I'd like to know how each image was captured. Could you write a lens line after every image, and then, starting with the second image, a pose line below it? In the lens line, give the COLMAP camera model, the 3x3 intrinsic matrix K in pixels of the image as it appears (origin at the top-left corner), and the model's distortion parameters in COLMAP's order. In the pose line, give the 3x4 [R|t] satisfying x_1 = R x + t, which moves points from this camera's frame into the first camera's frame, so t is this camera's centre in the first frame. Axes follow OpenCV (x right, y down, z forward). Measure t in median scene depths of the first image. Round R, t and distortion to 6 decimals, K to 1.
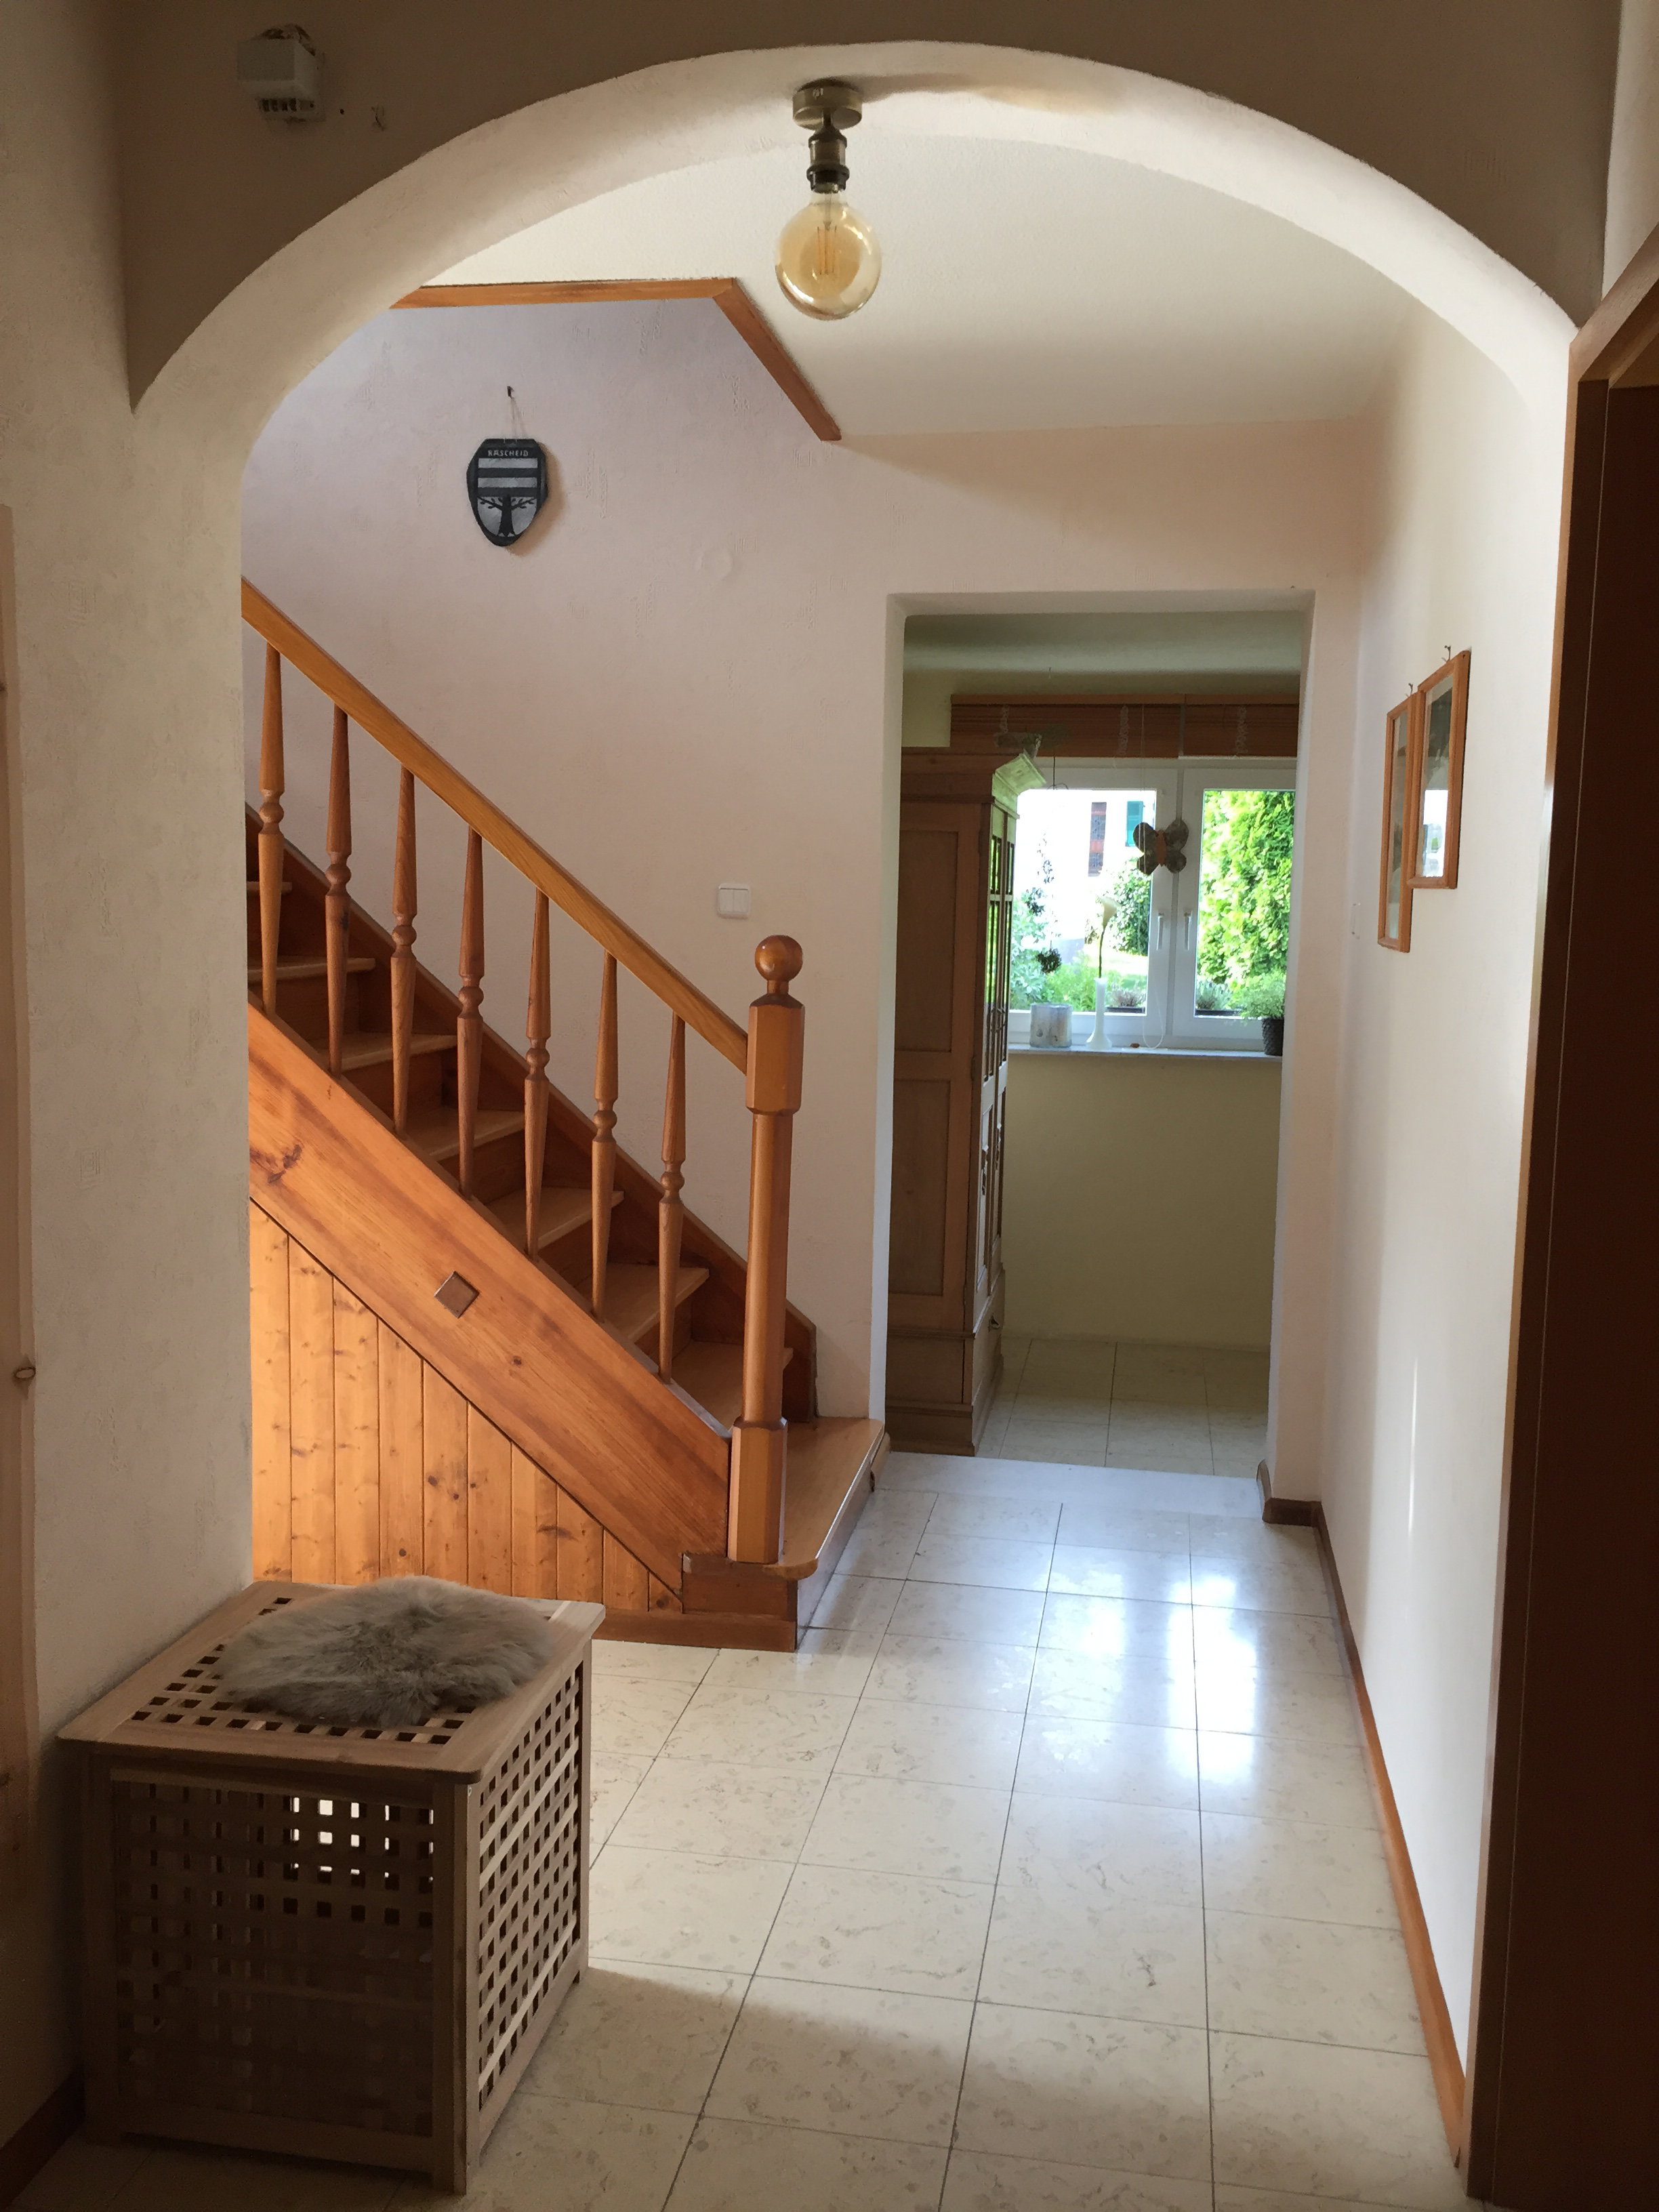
lens RADIAL K [[1880.0, 0, 832.1], [0, 1880.0, 1106.5], [0, 0, 1]] dist [0.024535, -0.008896]
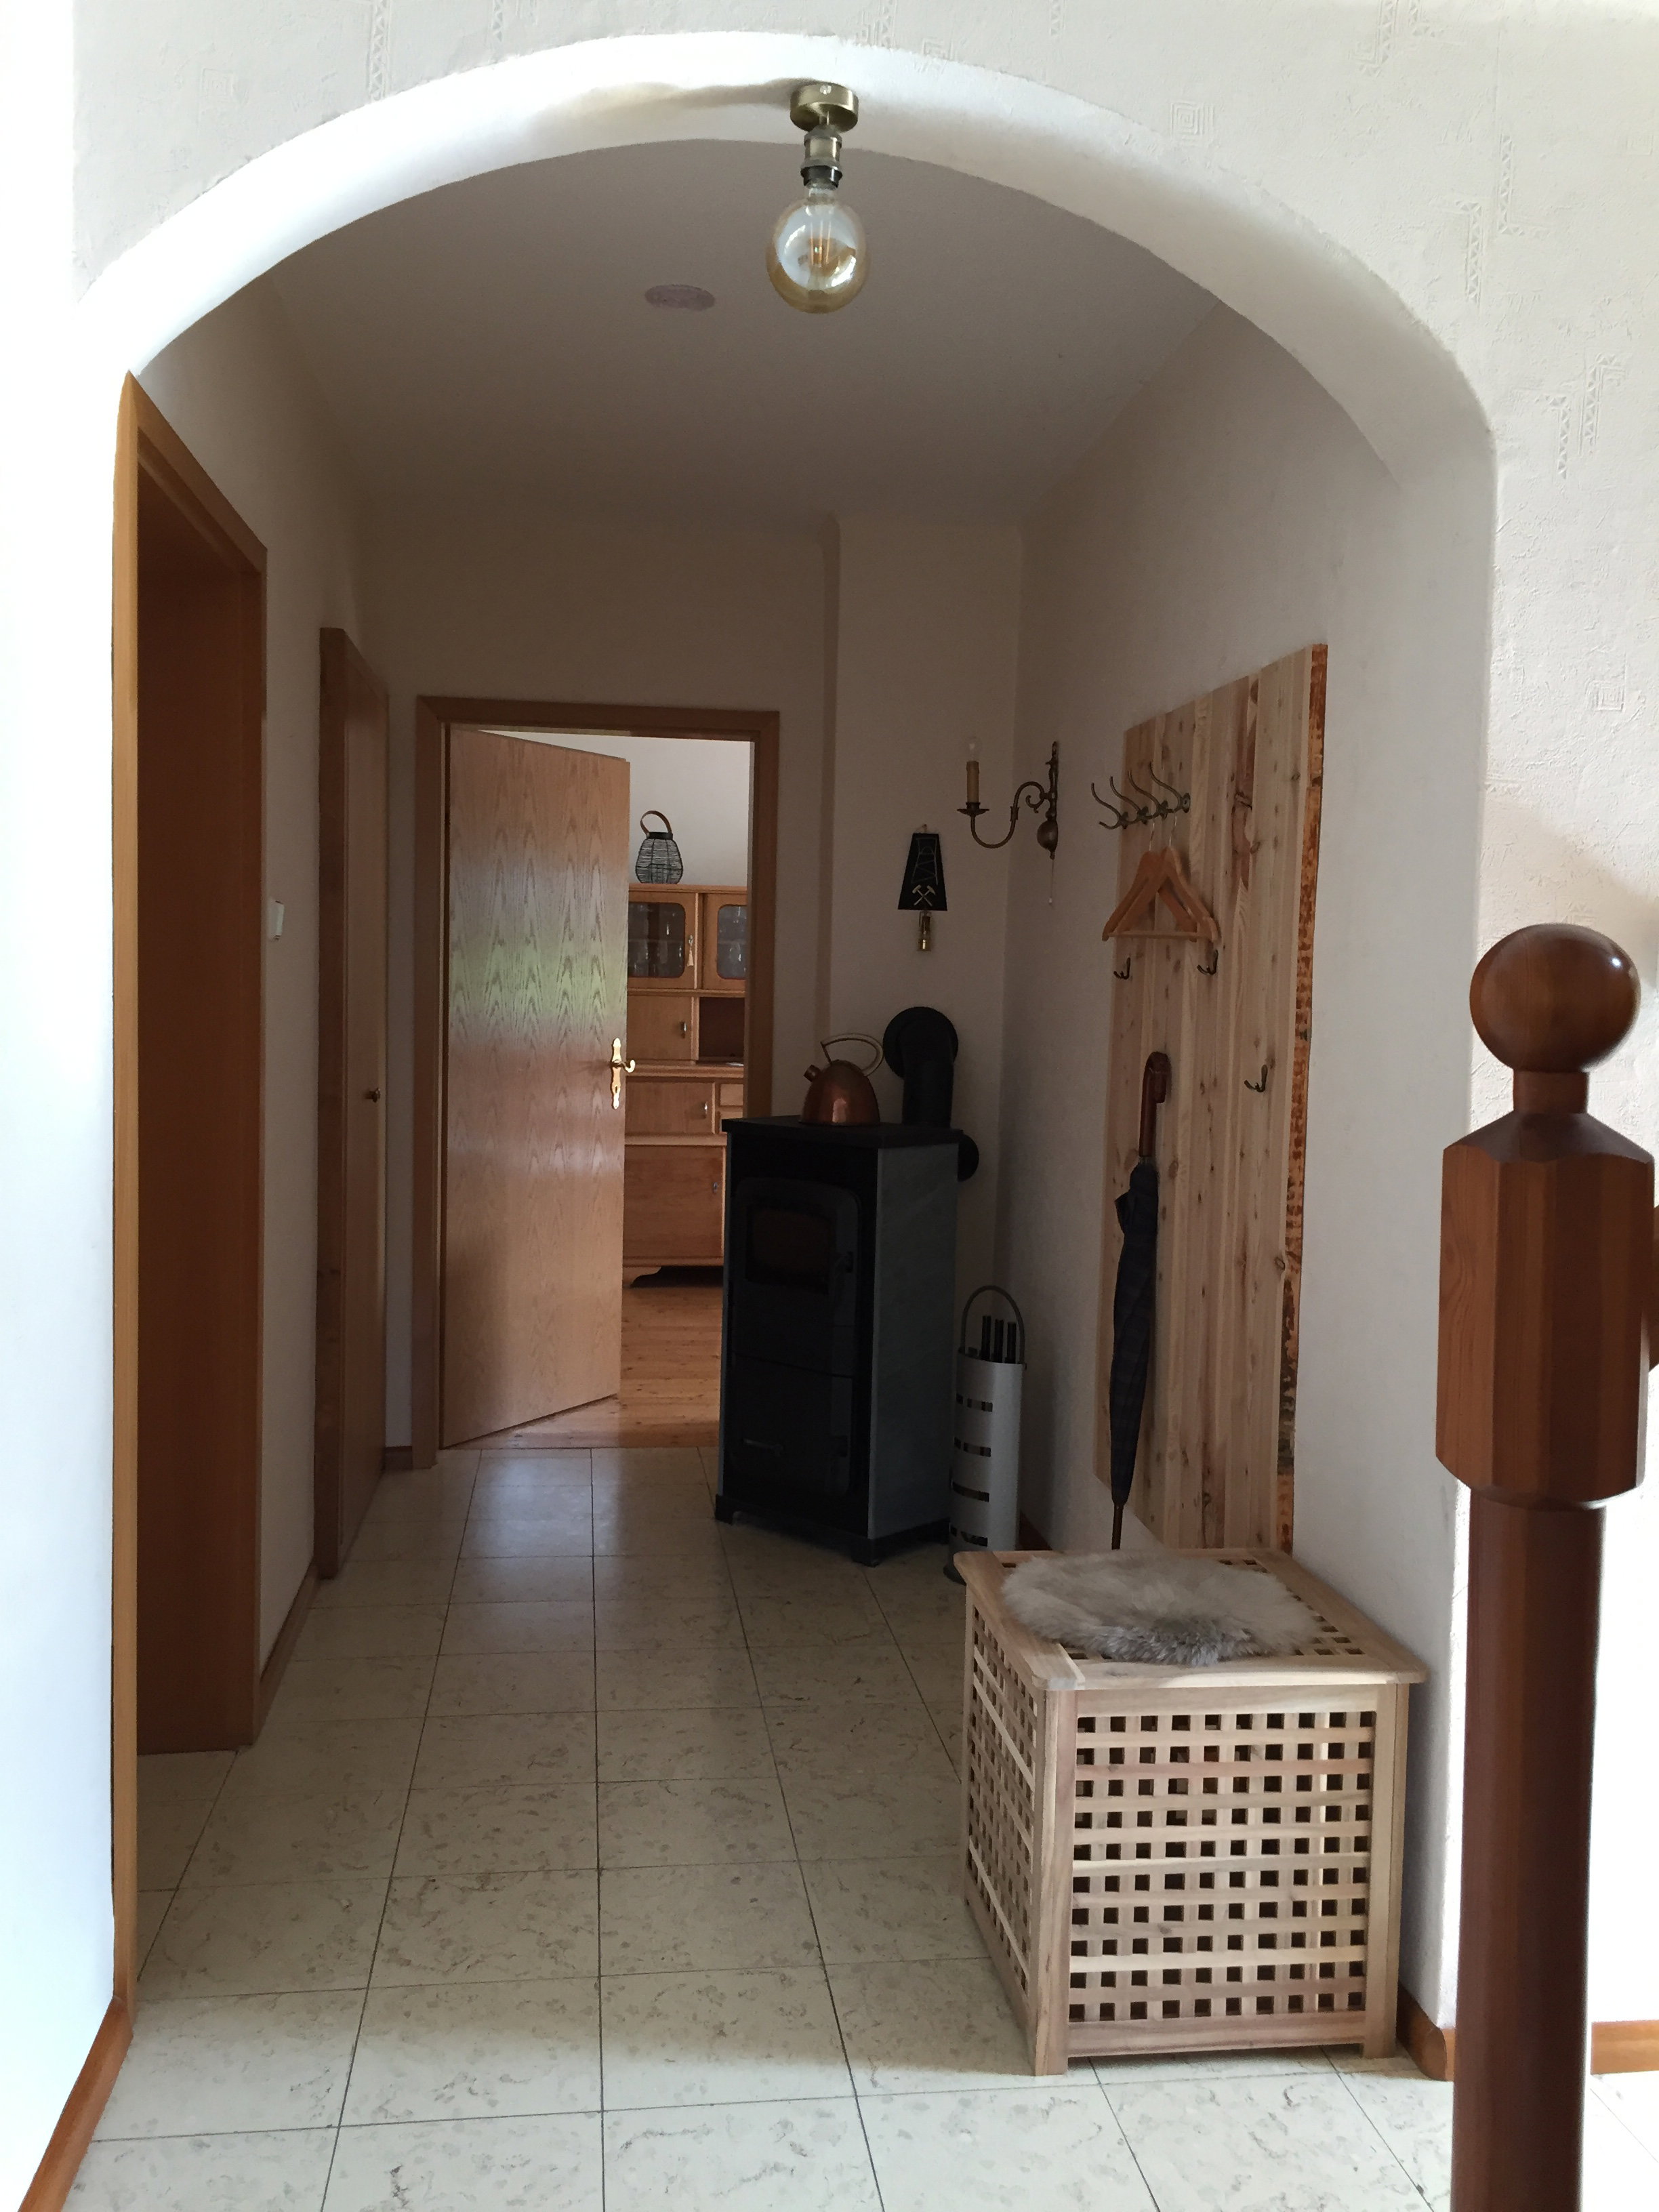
lens RADIAL K [[1880.0, 0, 825.8], [0, 1880.0, 1102.1], [0, 0, 1]] dist [0.024535, -0.008896]
pose [[-0.952534, -0.019969, -0.303777, 0.264994], [-0.075921, 0.981900, 0.173516, -0.159018], [0.294814, 0.188343, -0.936809, 1.840393]]
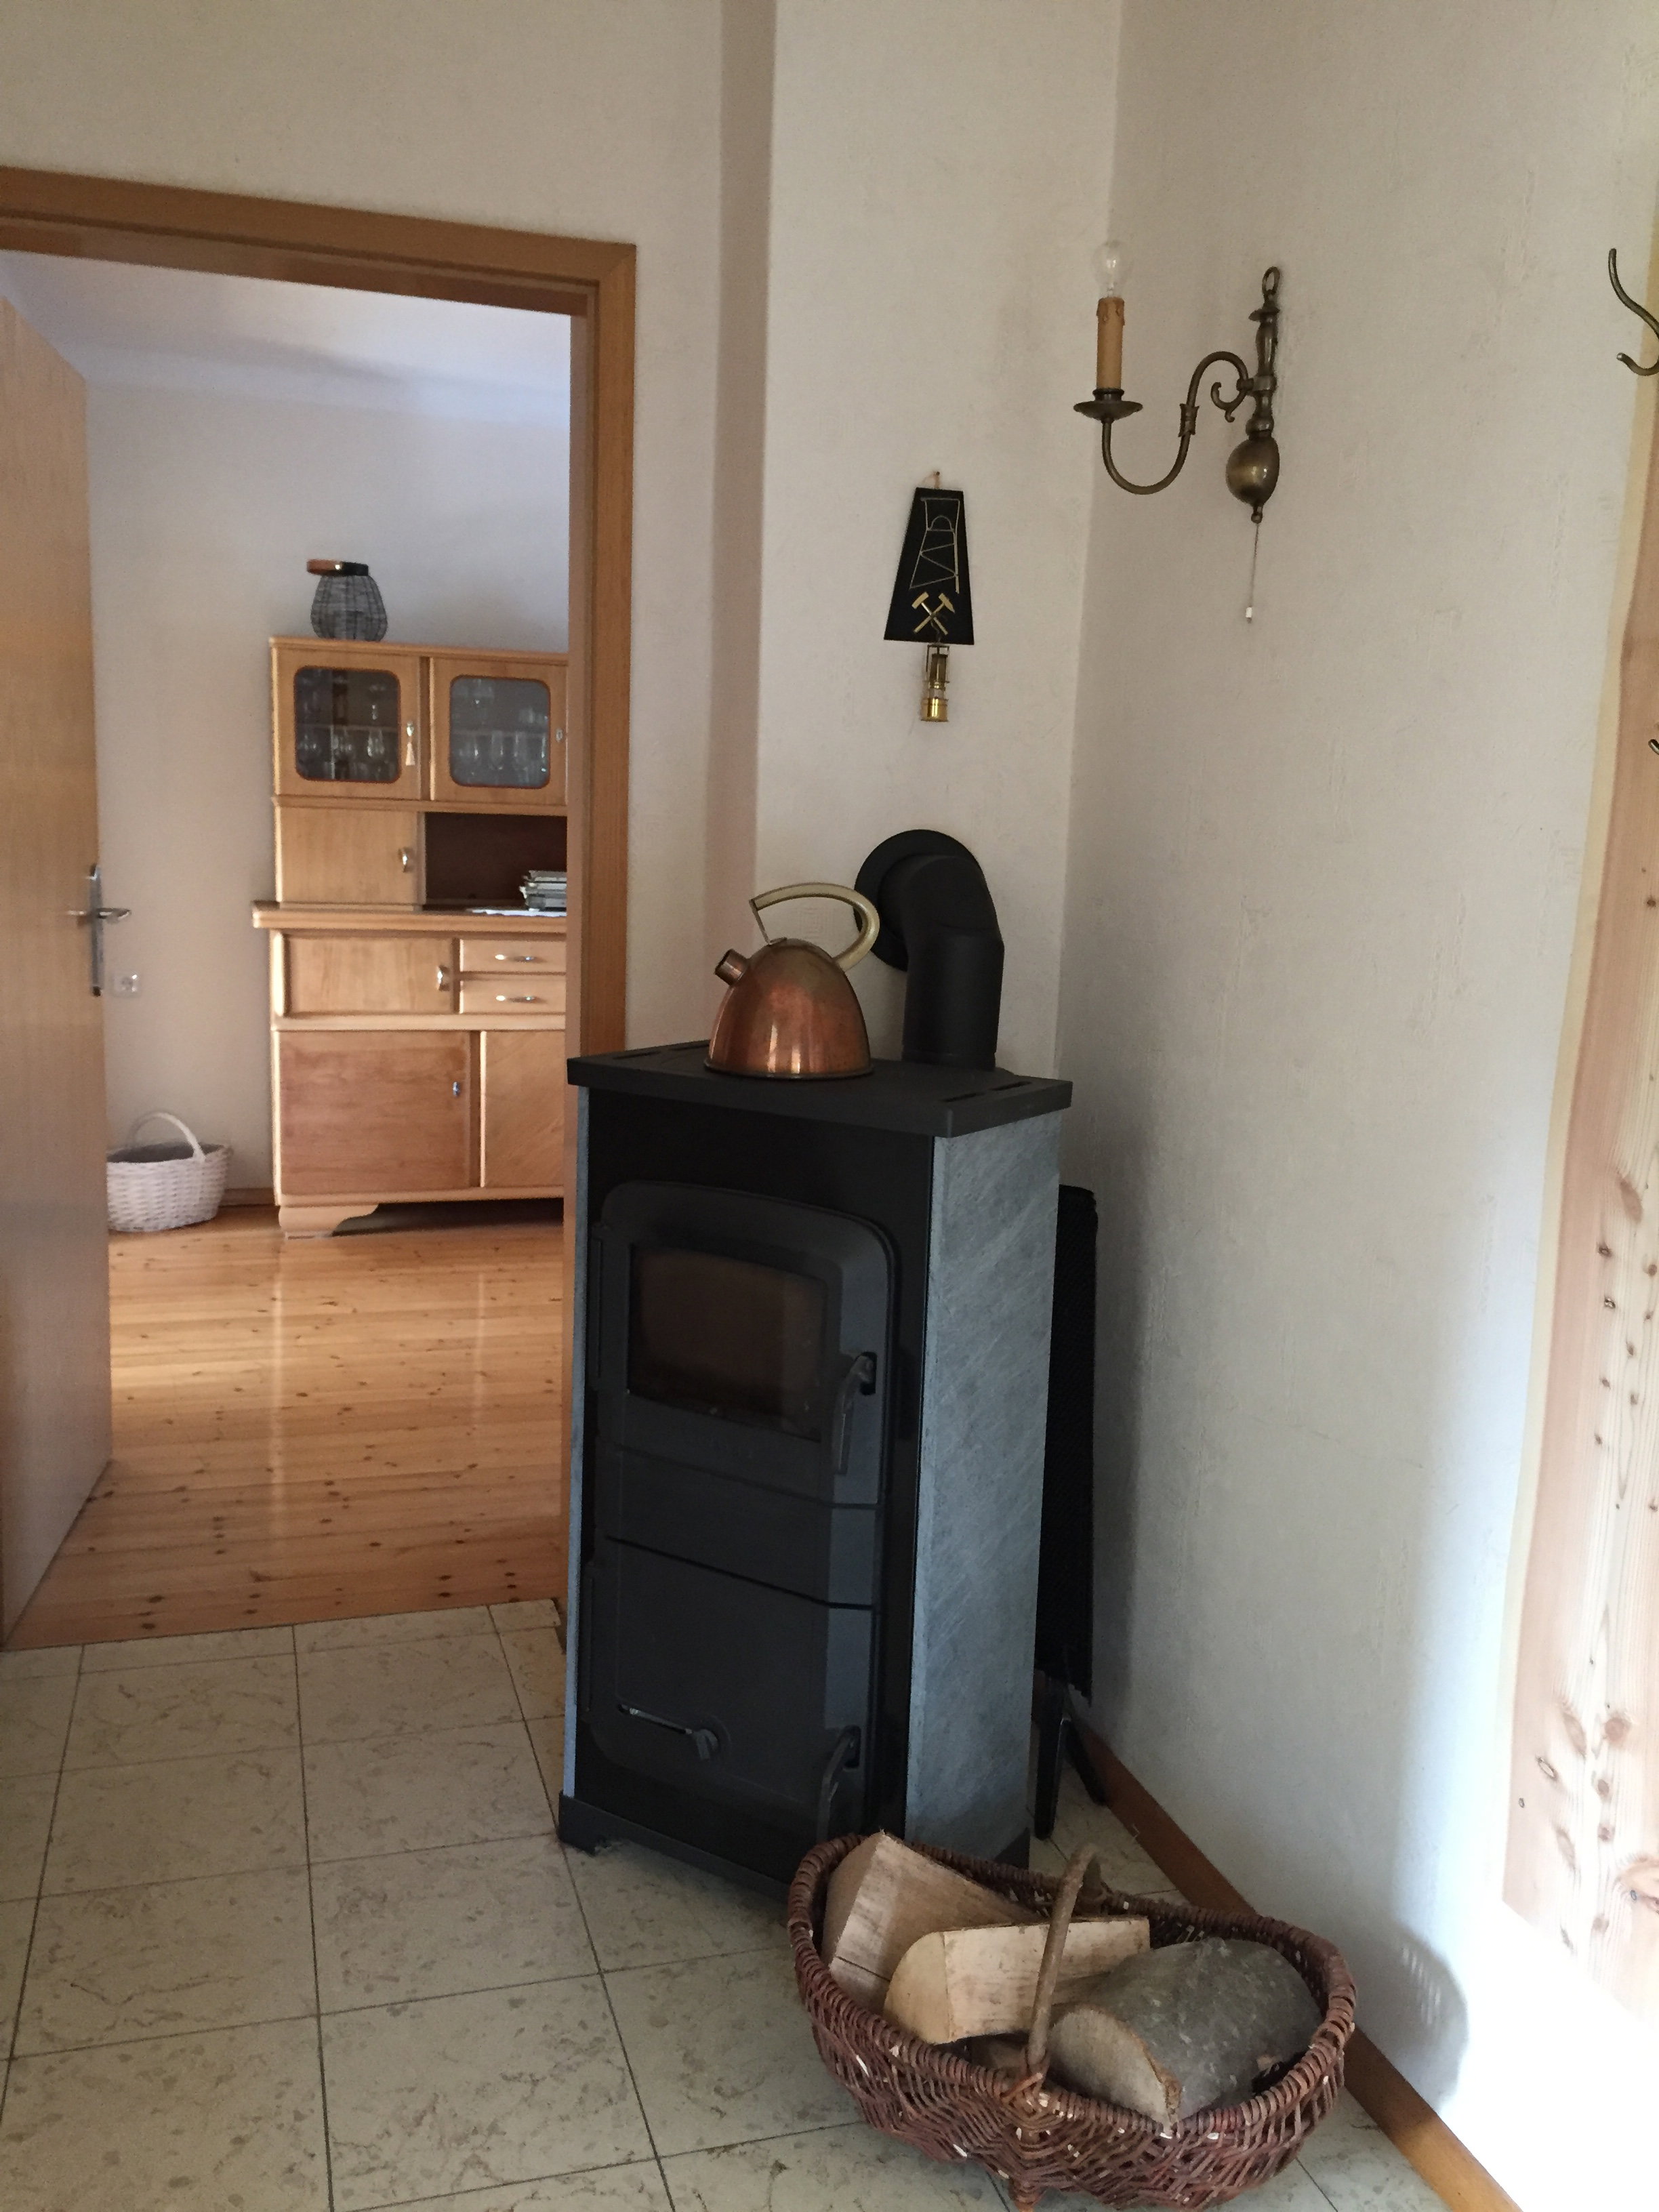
lens RADIAL K [[1880.0, 0, 836.2], [0, 1880.0, 1117.3], [0, 0, 1]] dist [0.024535, -0.008896]
pose [[-0.885545, 0.034912, -0.463241, 0.183351], [-0.098011, 0.960686, 0.259761, -0.097713], [0.454098, 0.275433, -0.847309, 1.373416]]
